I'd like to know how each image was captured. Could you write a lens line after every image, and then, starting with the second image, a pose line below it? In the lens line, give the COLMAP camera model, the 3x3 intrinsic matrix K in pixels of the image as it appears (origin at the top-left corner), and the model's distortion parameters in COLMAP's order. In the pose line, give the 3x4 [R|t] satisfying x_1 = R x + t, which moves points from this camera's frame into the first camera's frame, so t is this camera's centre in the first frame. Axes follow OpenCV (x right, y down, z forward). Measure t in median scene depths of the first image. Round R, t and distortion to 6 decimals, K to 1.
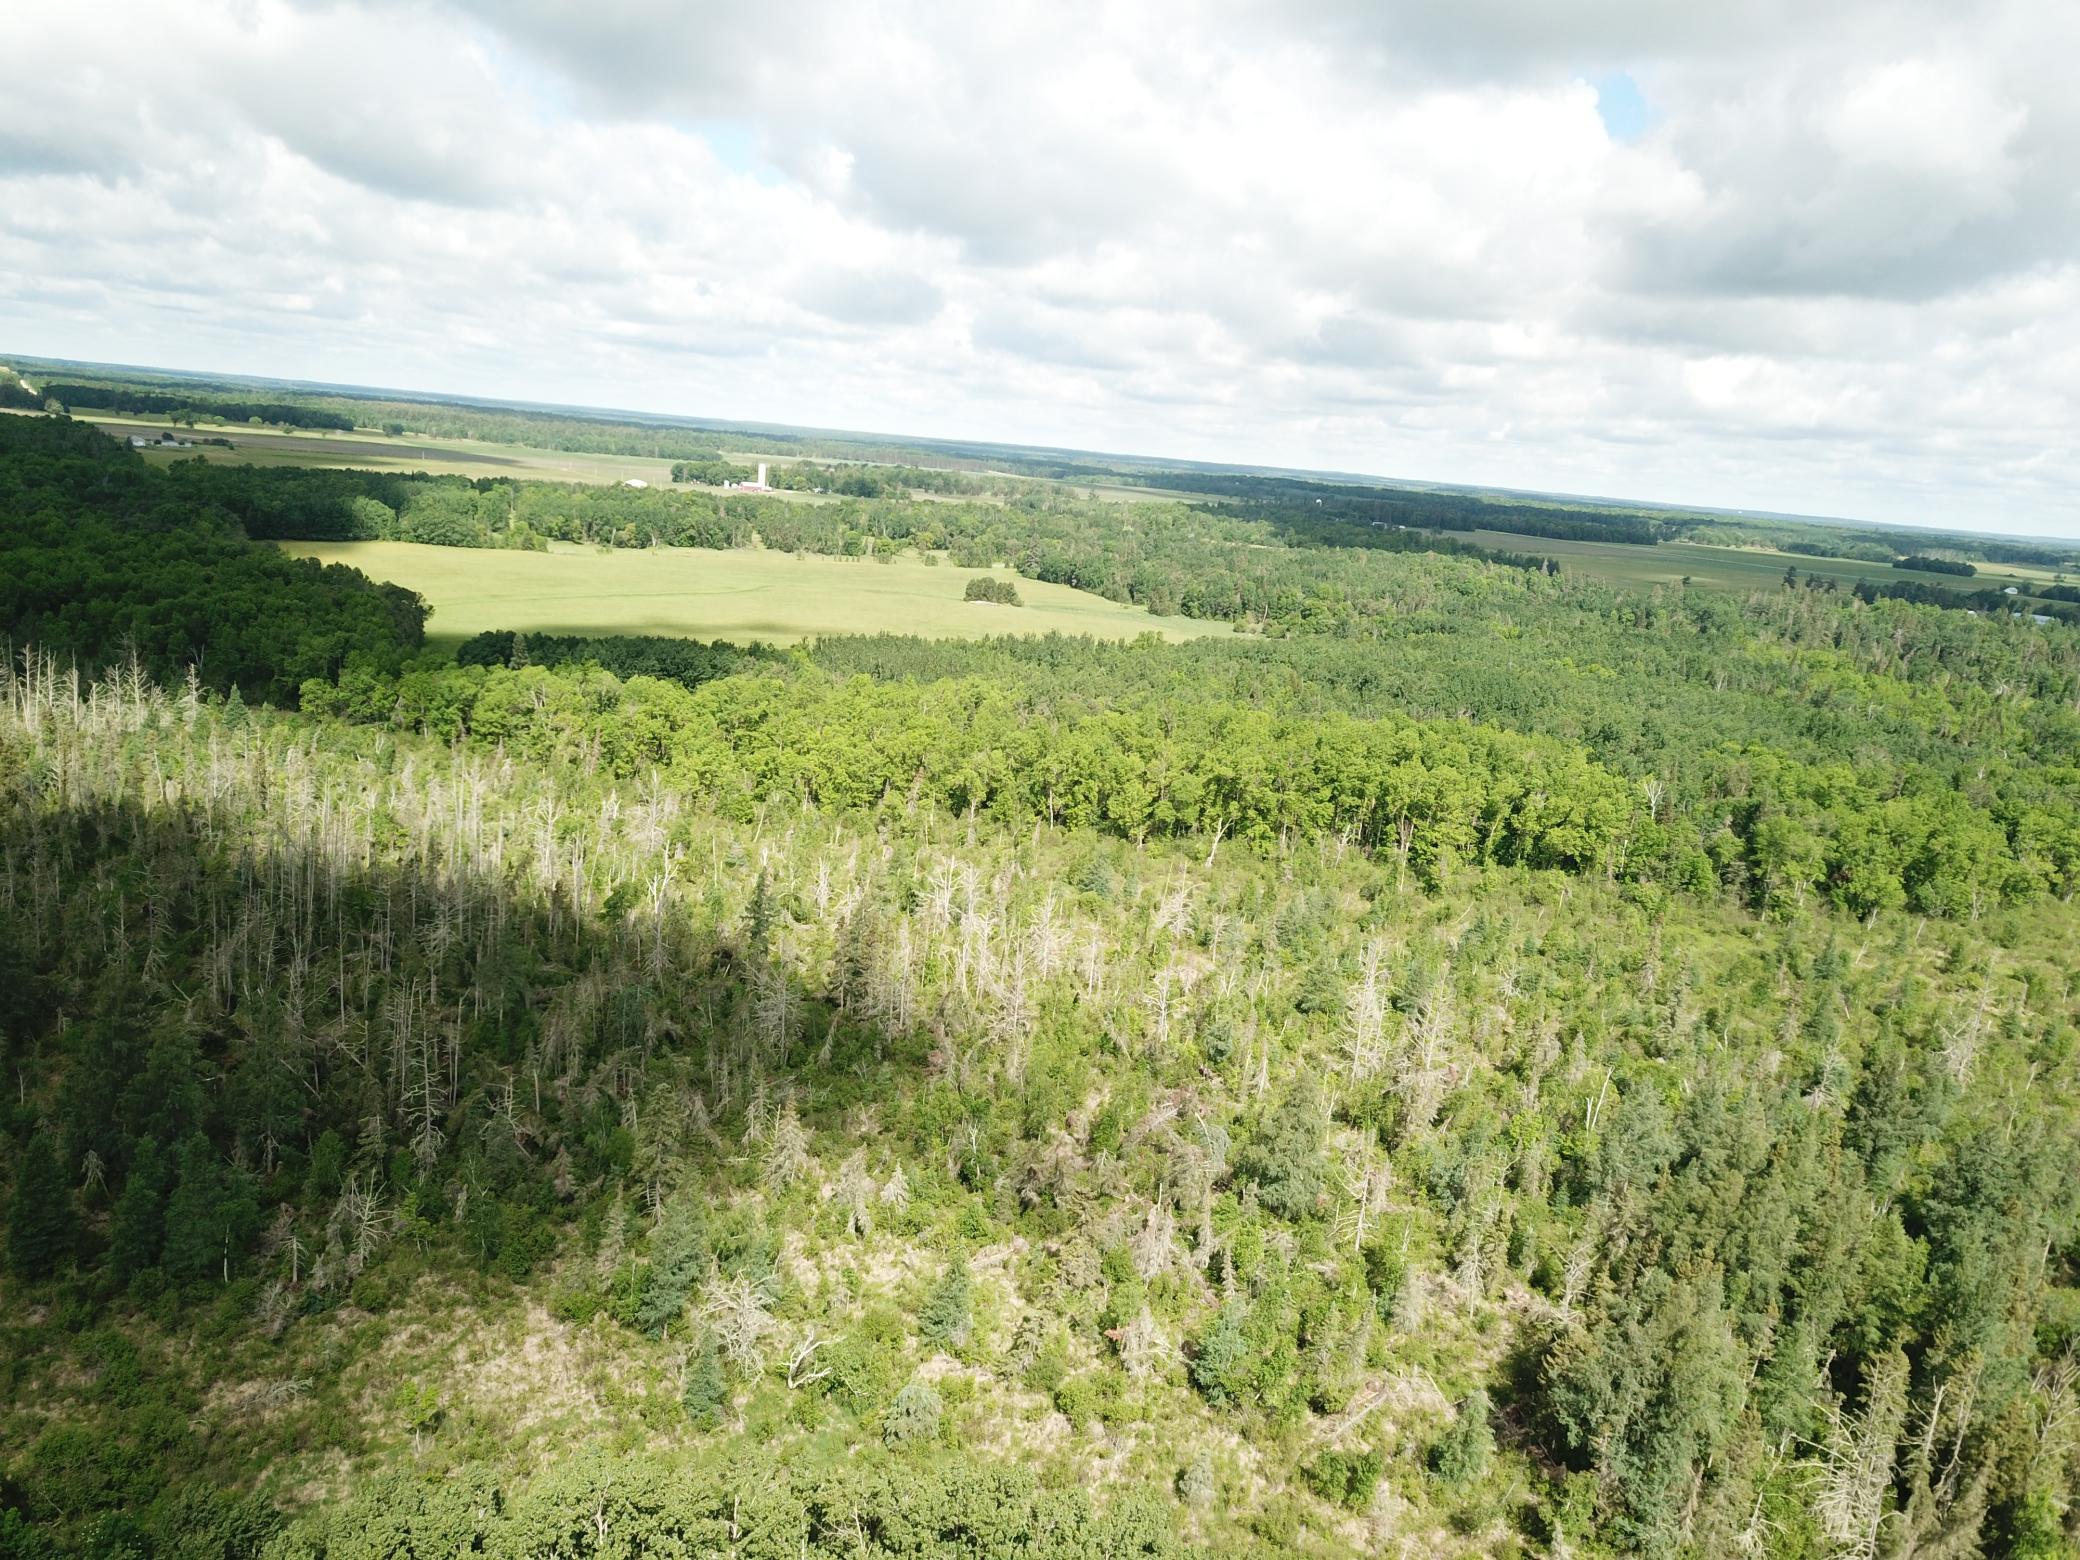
lens RADIAL K [[1608.2, 0, 1002.6], [0, 1608.2, 783.0], [0, 0, 1]] dist [0.008444, -0.057502]
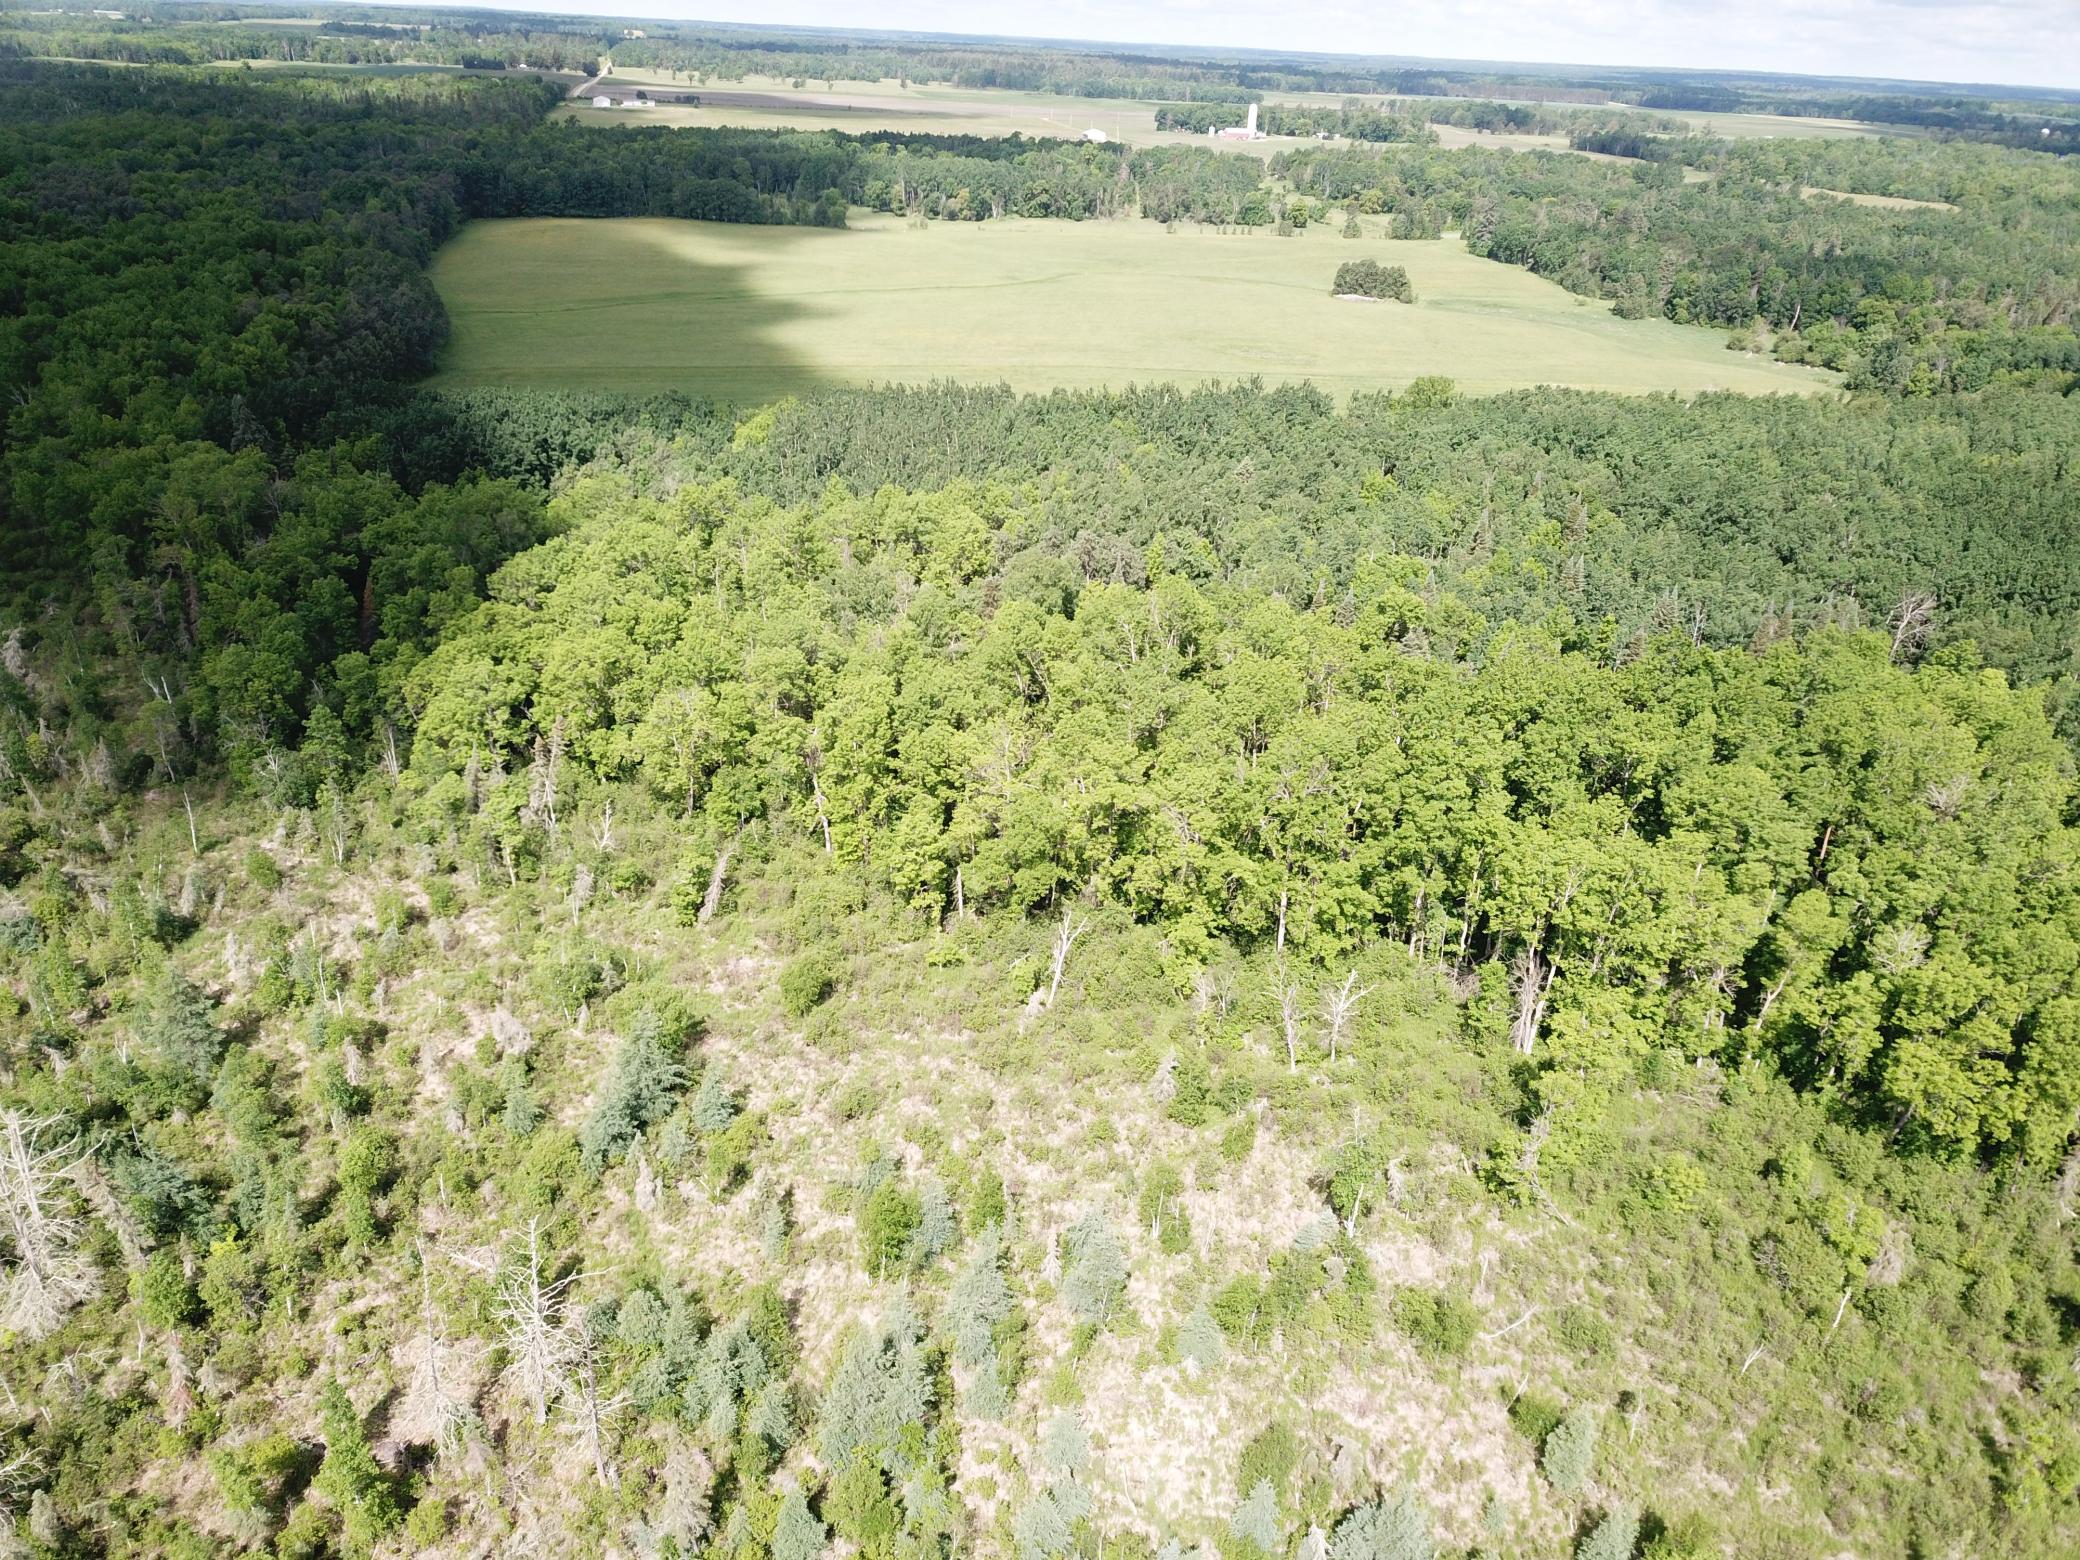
lens RADIAL K [[1588.4, 0, 1008.0], [0, 1588.4, 781.4], [0, 0, 1]] dist [0.014527, -0.008377]
pose [[0.930880, 0.117290, -0.345984, 0.257986], [-0.044138, 0.976231, 0.212192, -0.102936], [0.362649, -0.182254, 0.913931, 0.567910]]
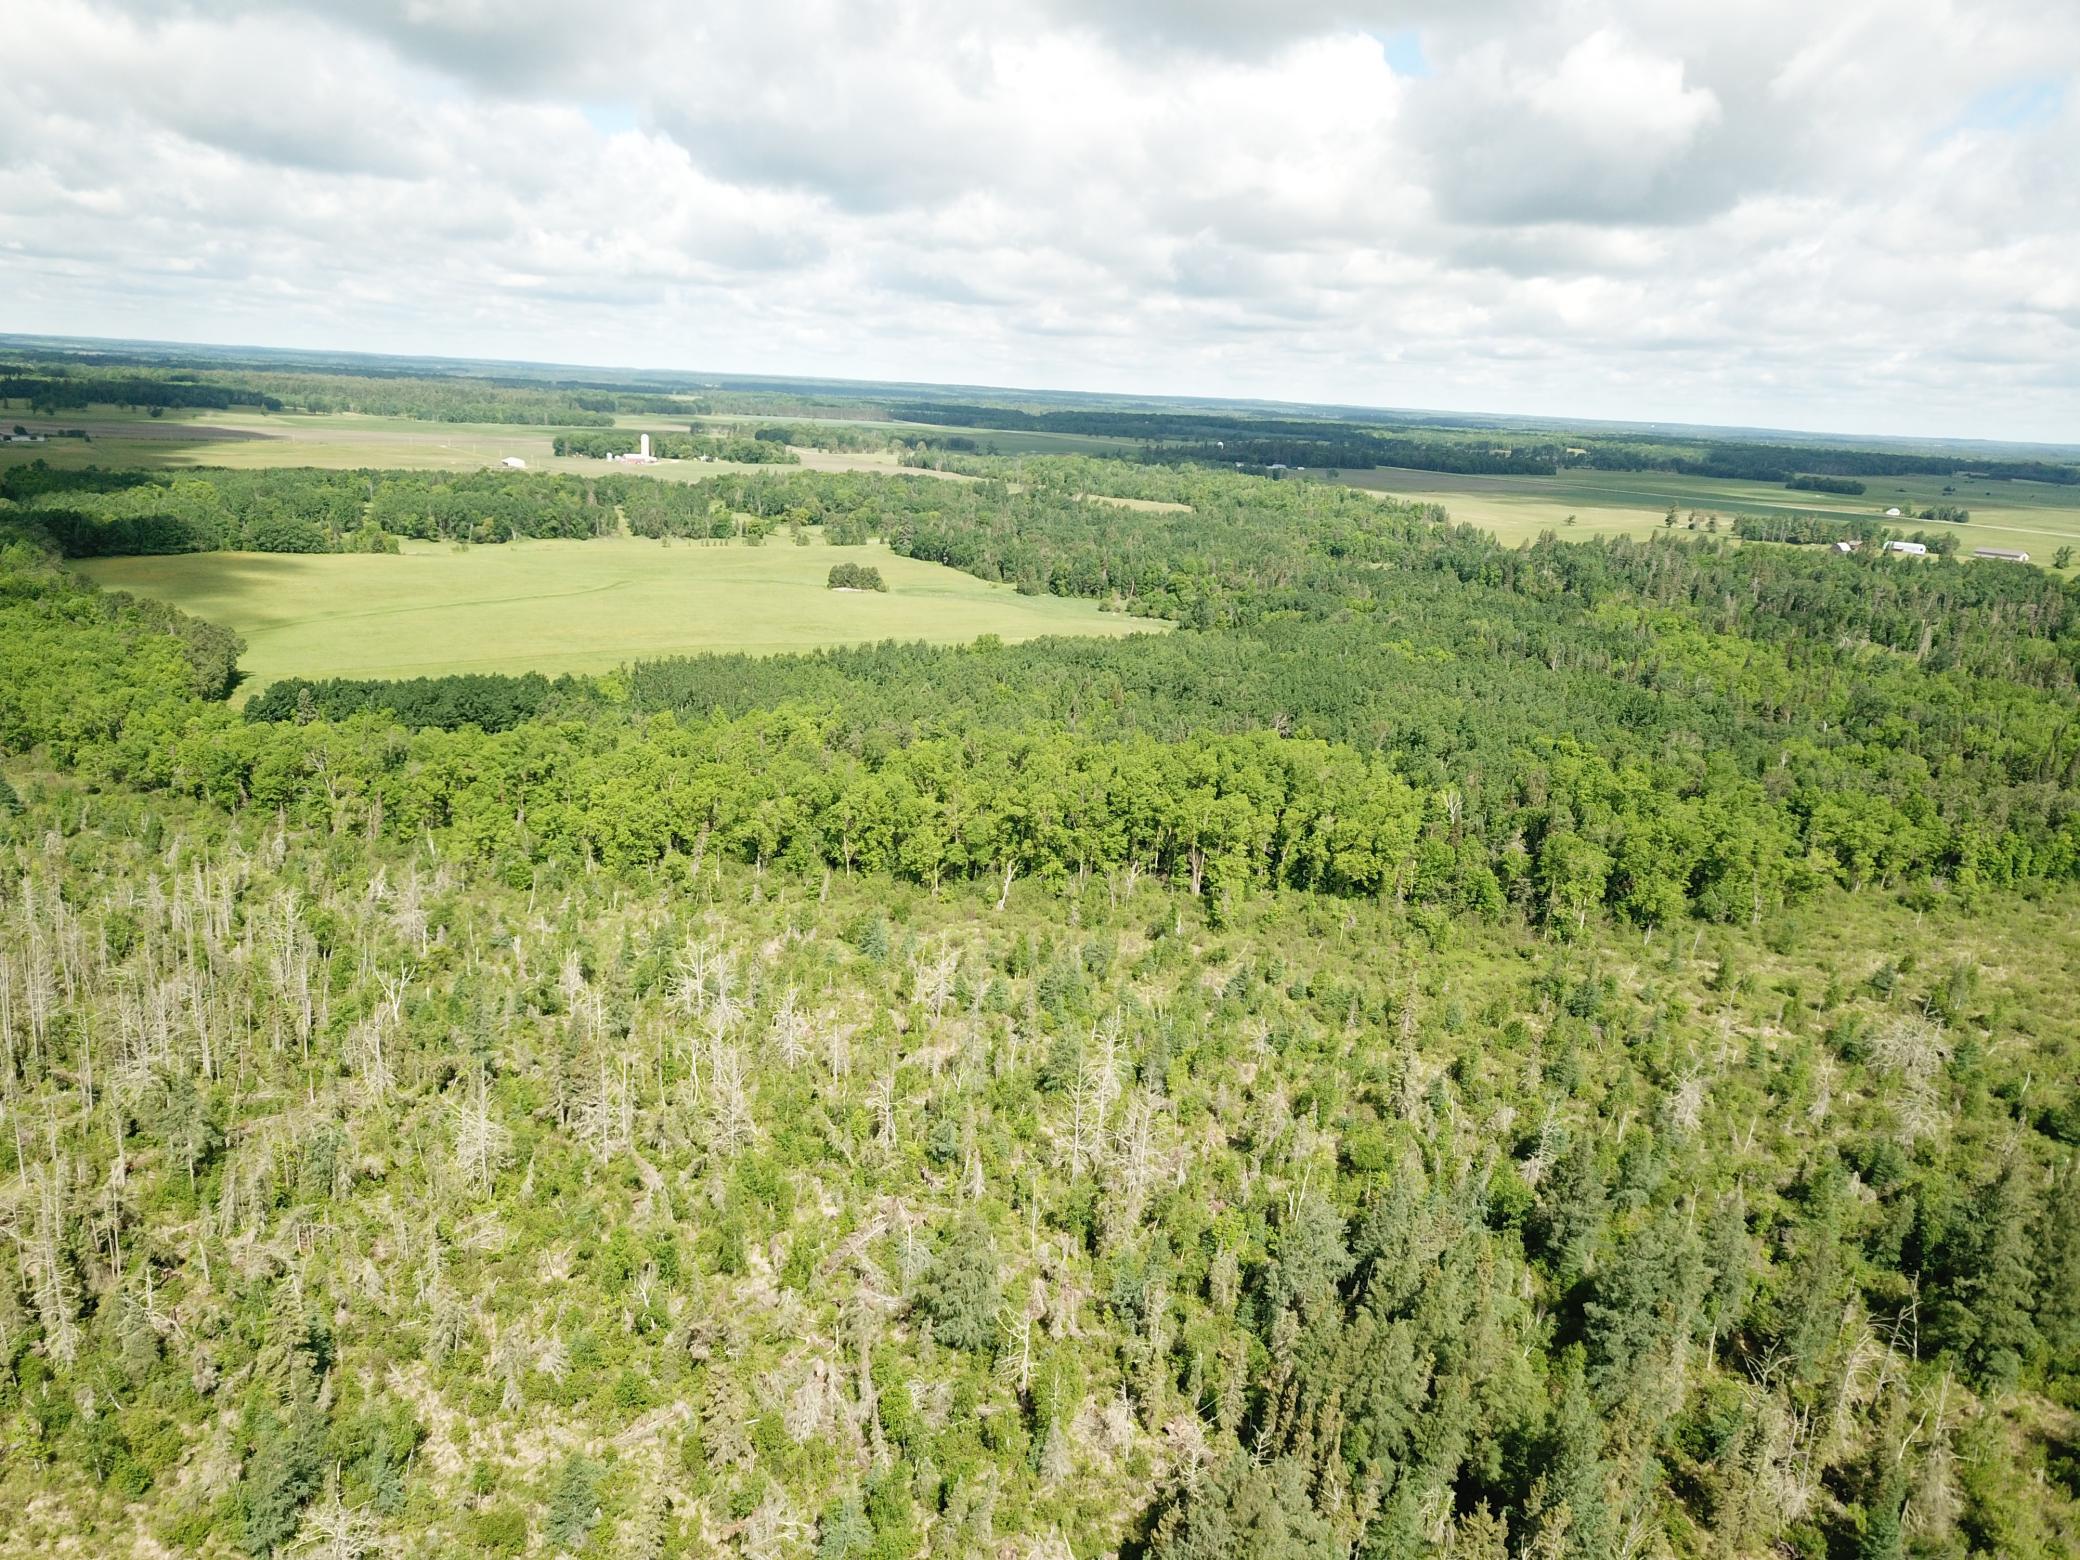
lens RADIAL K [[1592.3, 0, 1018.4], [0, 1592.3, 789.0], [0, 0, 1]] dist [0.146561, -0.485387]
pose [[0.997827, -0.045316, 0.047825, 0.091432], [0.043266, 0.998135, 0.043057, -0.062463], [-0.049687, -0.040895, 0.997927, 0.006544]]
